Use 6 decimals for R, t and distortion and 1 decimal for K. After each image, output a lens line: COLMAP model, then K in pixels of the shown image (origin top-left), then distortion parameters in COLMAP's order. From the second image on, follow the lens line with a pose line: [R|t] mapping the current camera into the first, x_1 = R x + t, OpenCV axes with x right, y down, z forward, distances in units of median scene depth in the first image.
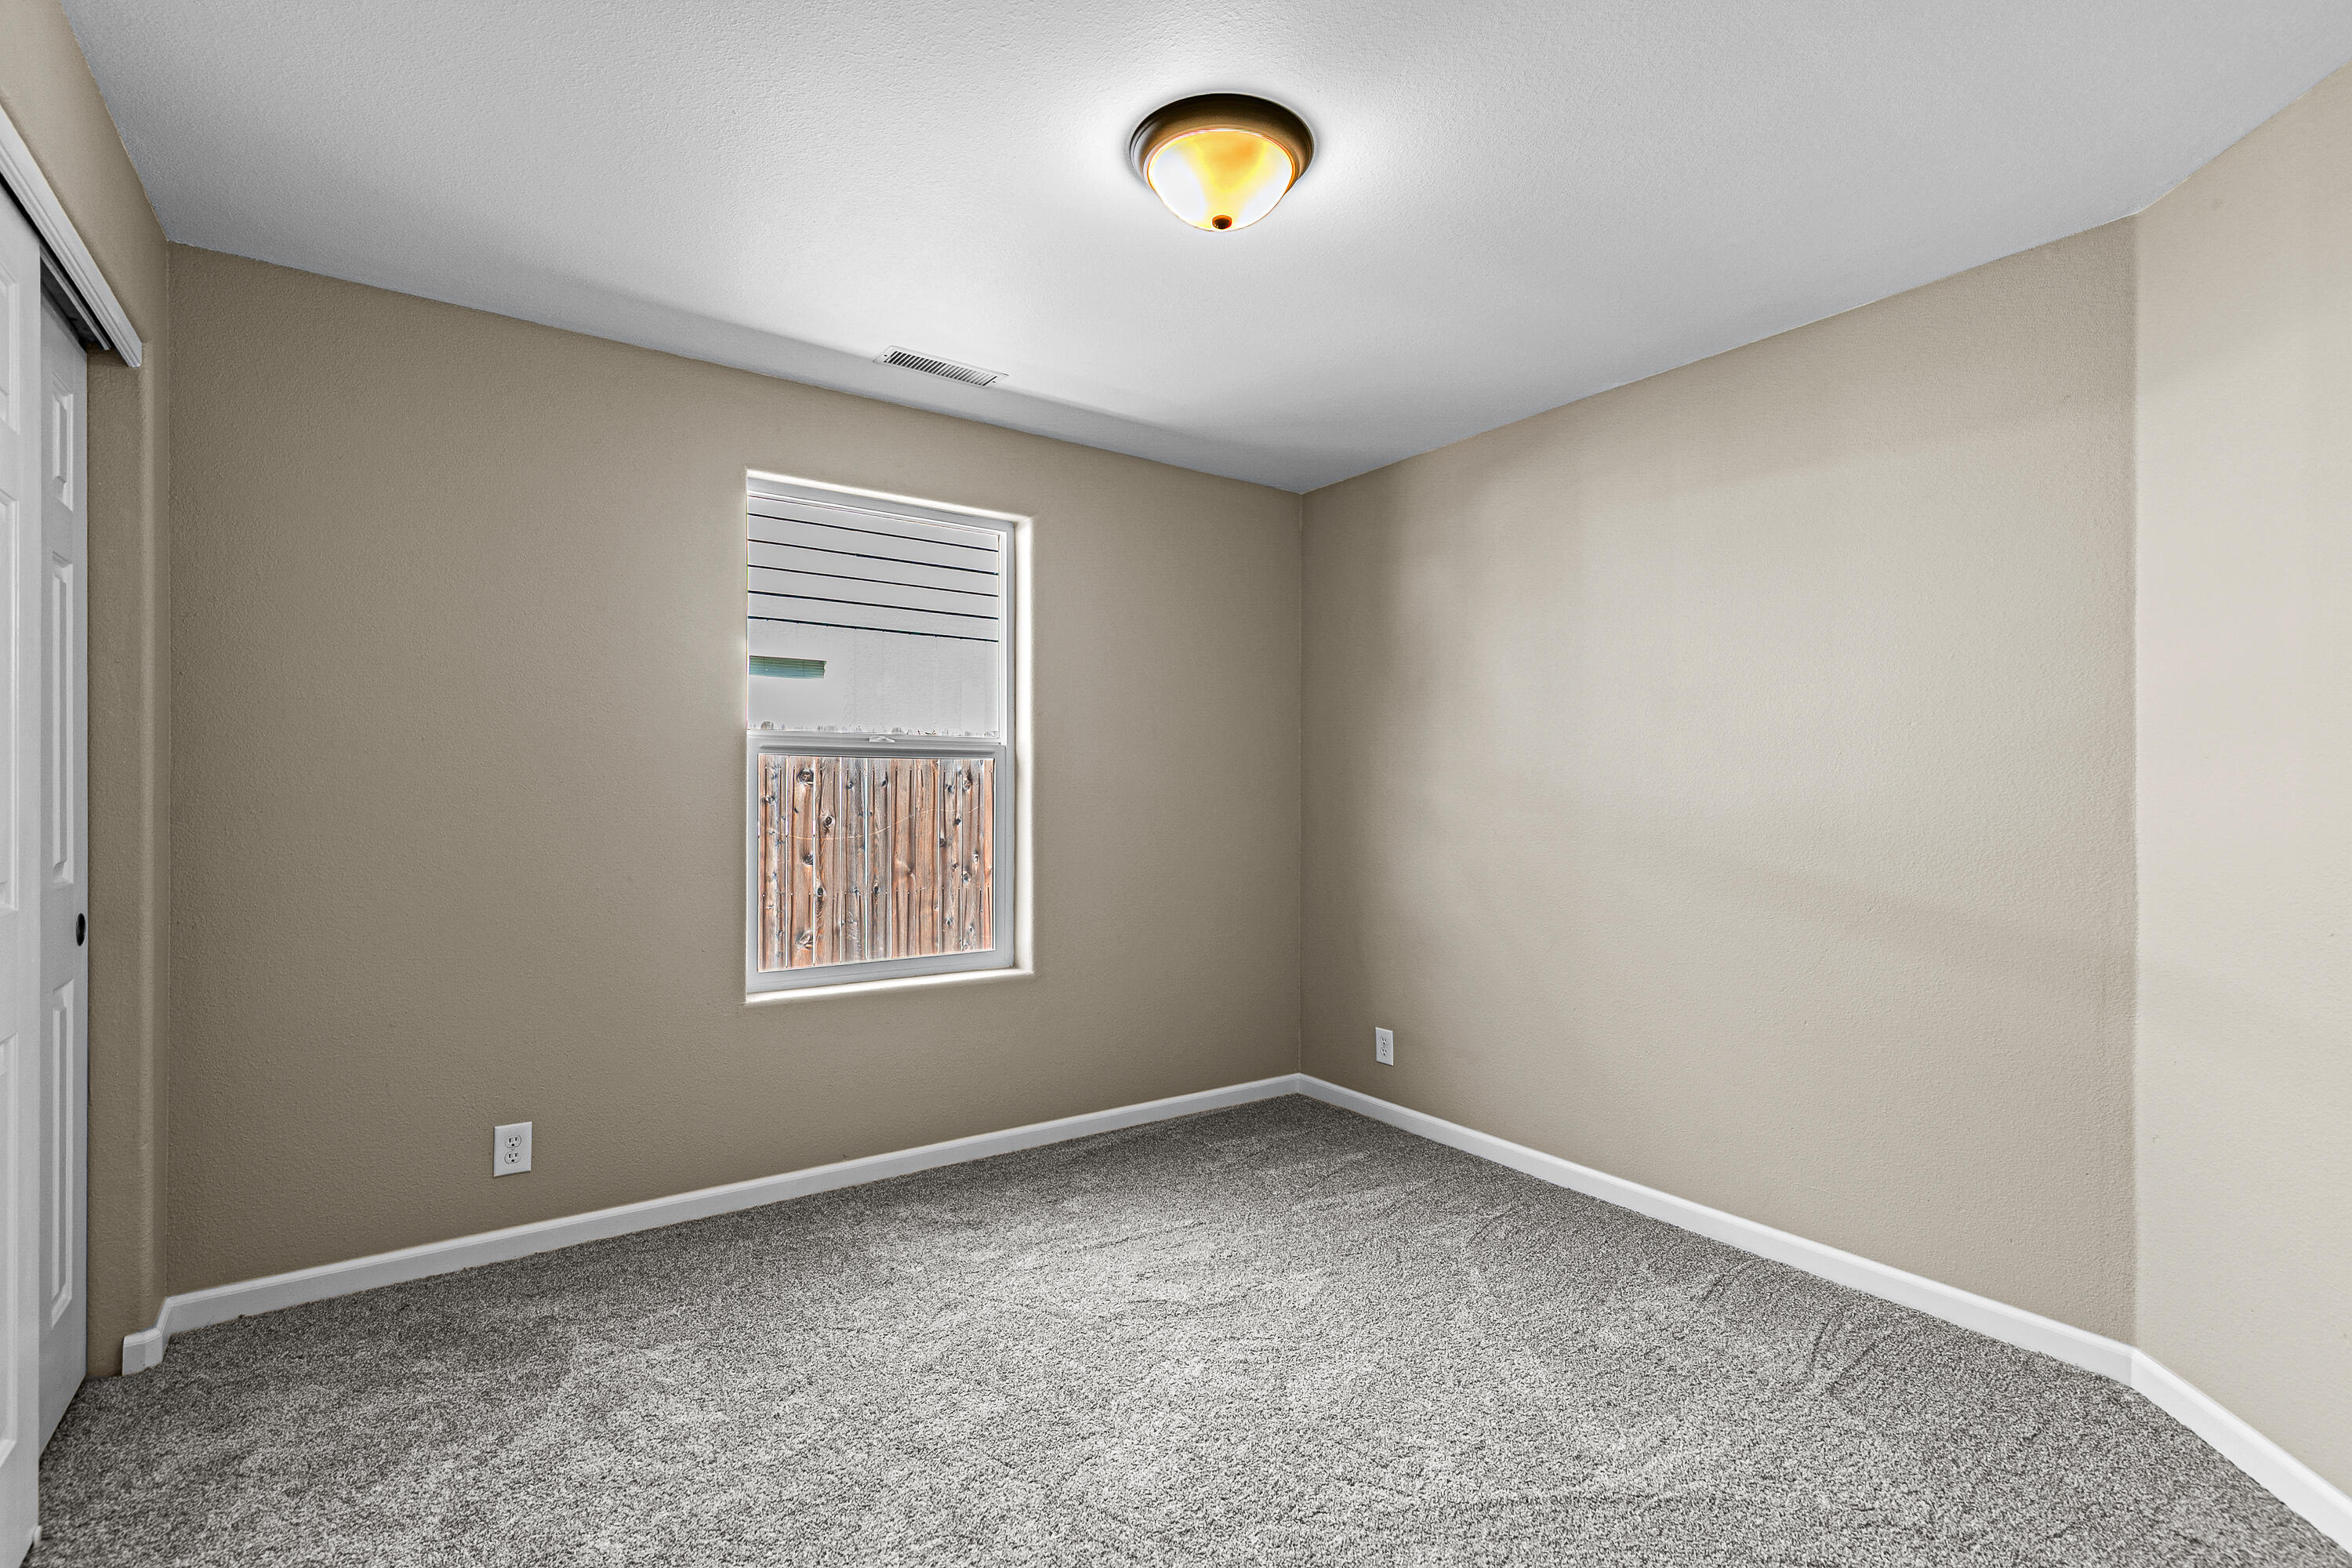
lens RADIAL K [[1070.5, 0, 1177.3], [0, 1070.5, 790.8], [0, 0, 1]] dist [0.013518, -0.001320]
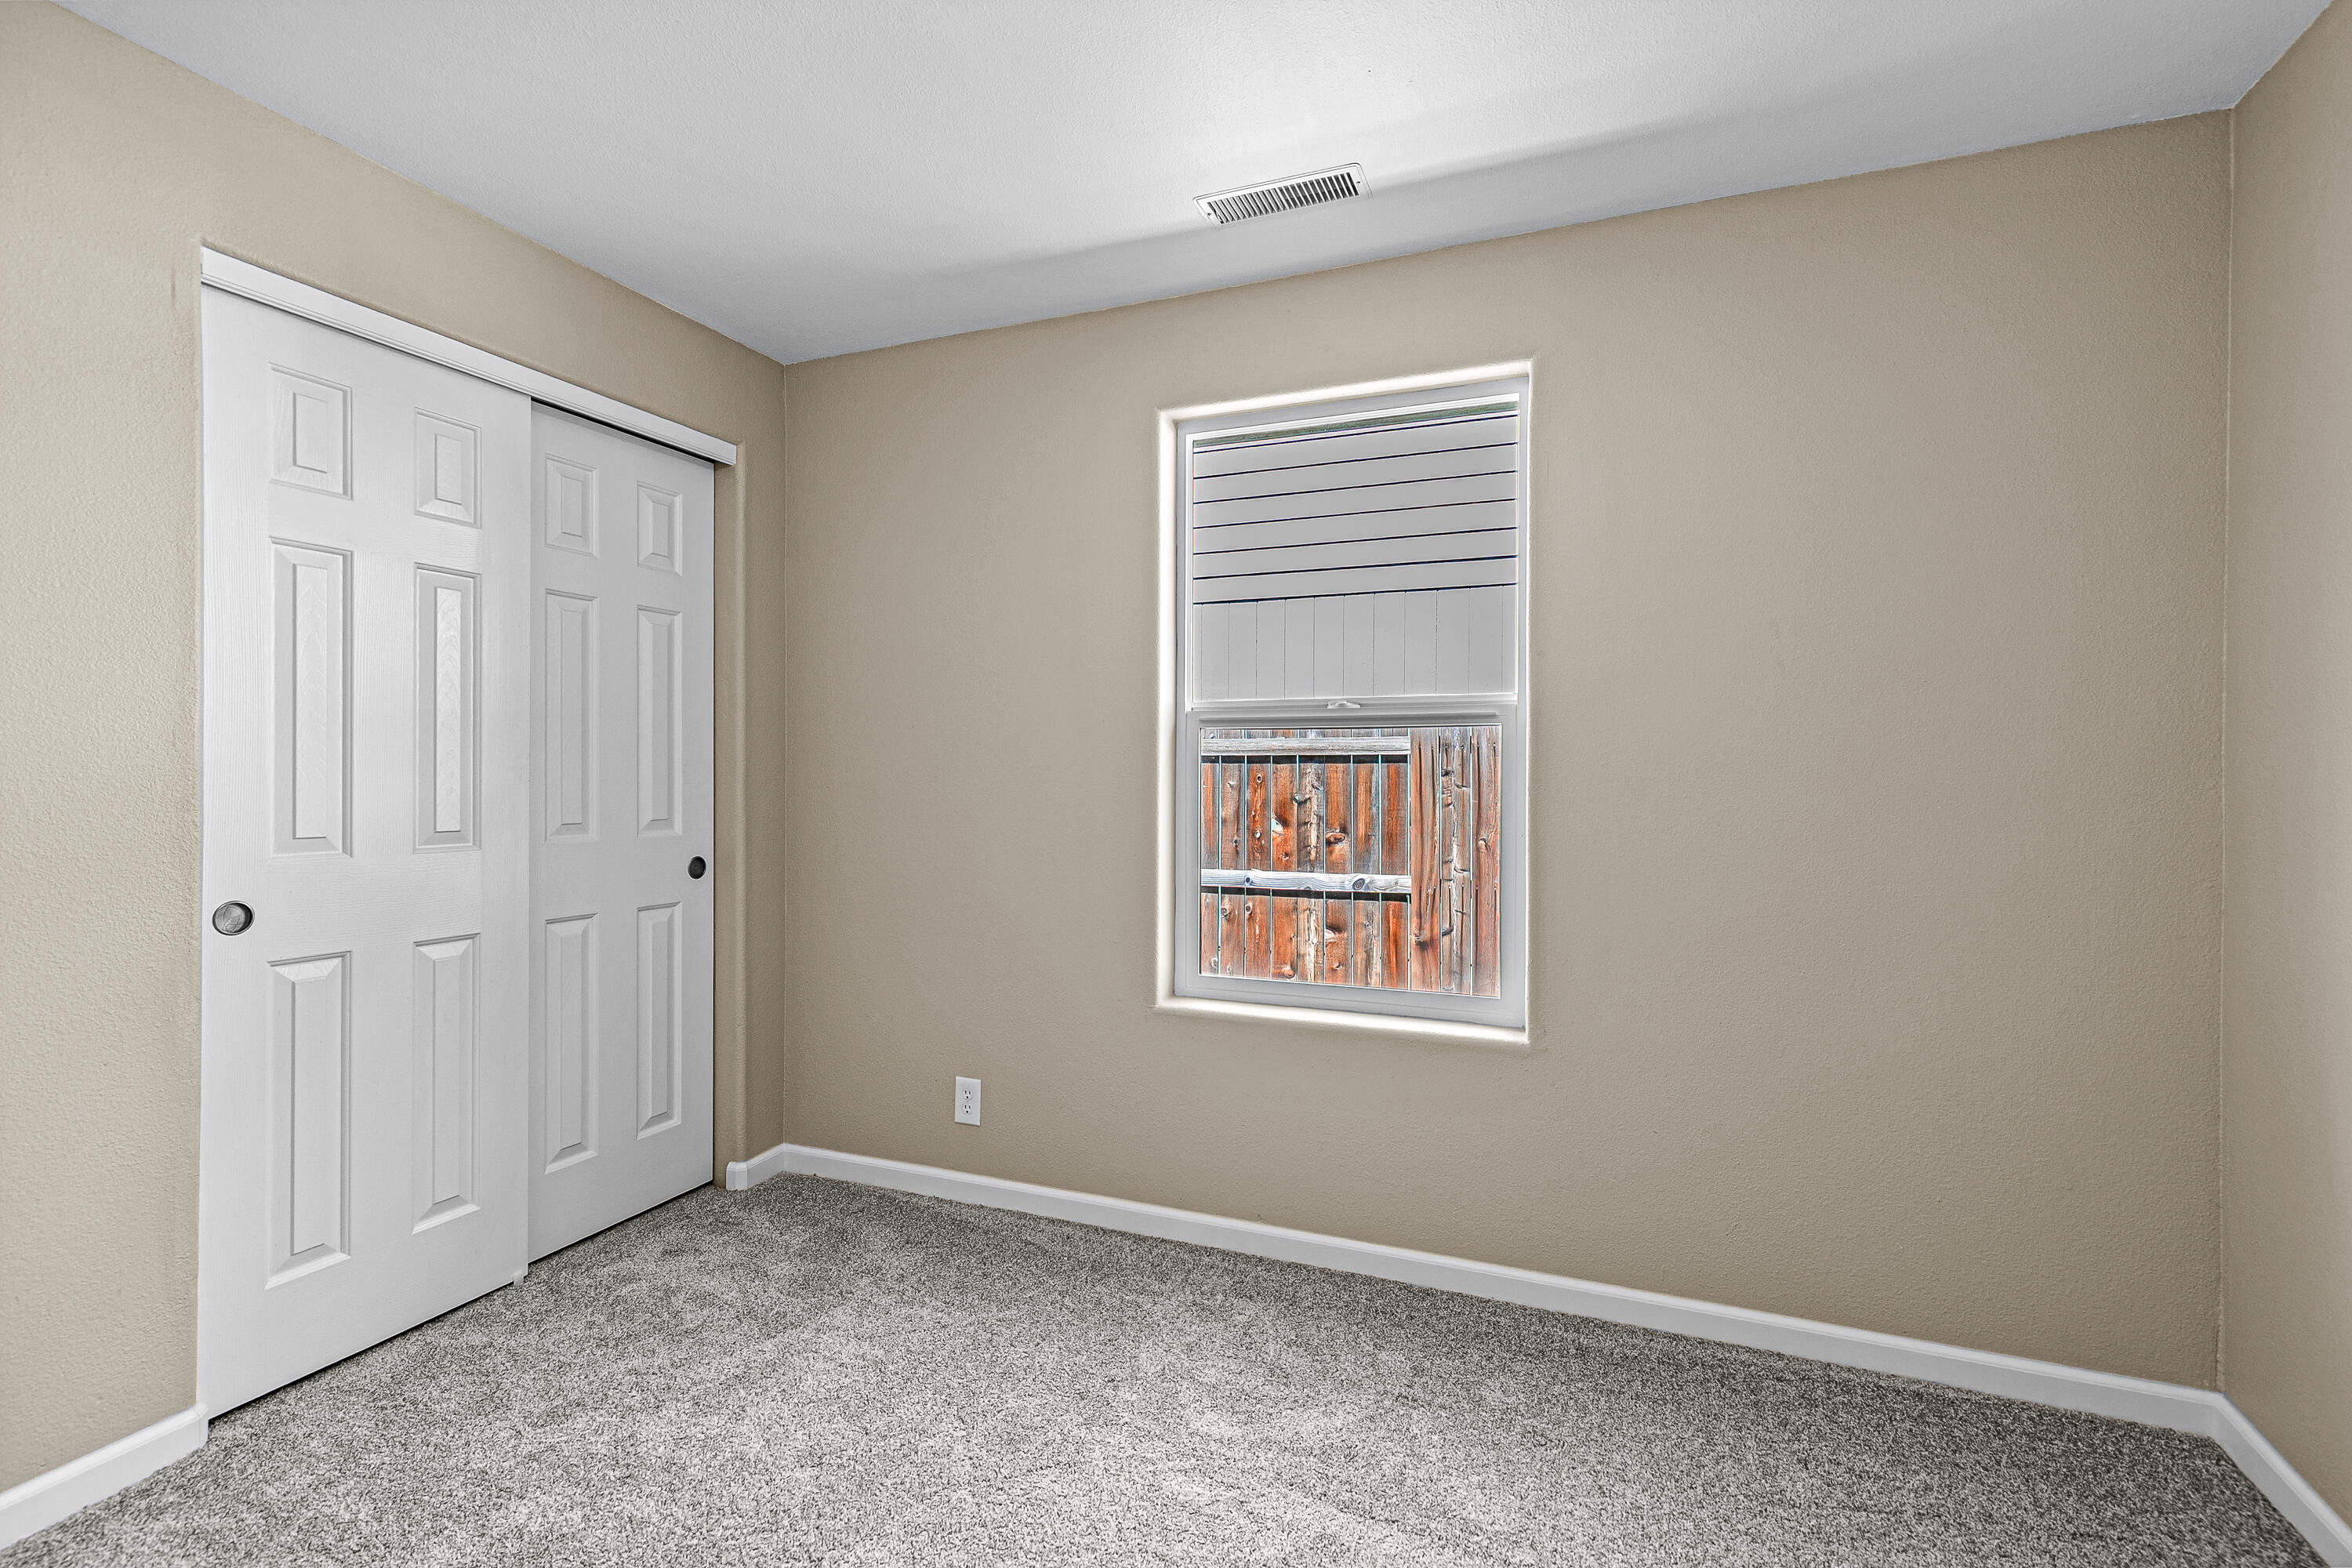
lens RADIAL K [[1070.5, 0, 1181.3], [0, 1070.5, 773.1], [0, 0, 1]] dist [0.013518, -0.001320]
pose [[0.544372, -0.000419, -0.838844, 0.390185], [-0.002733, 0.999994, -0.002273, 0.005280], [0.838840, 0.003530, 0.544367, 0.575387]]
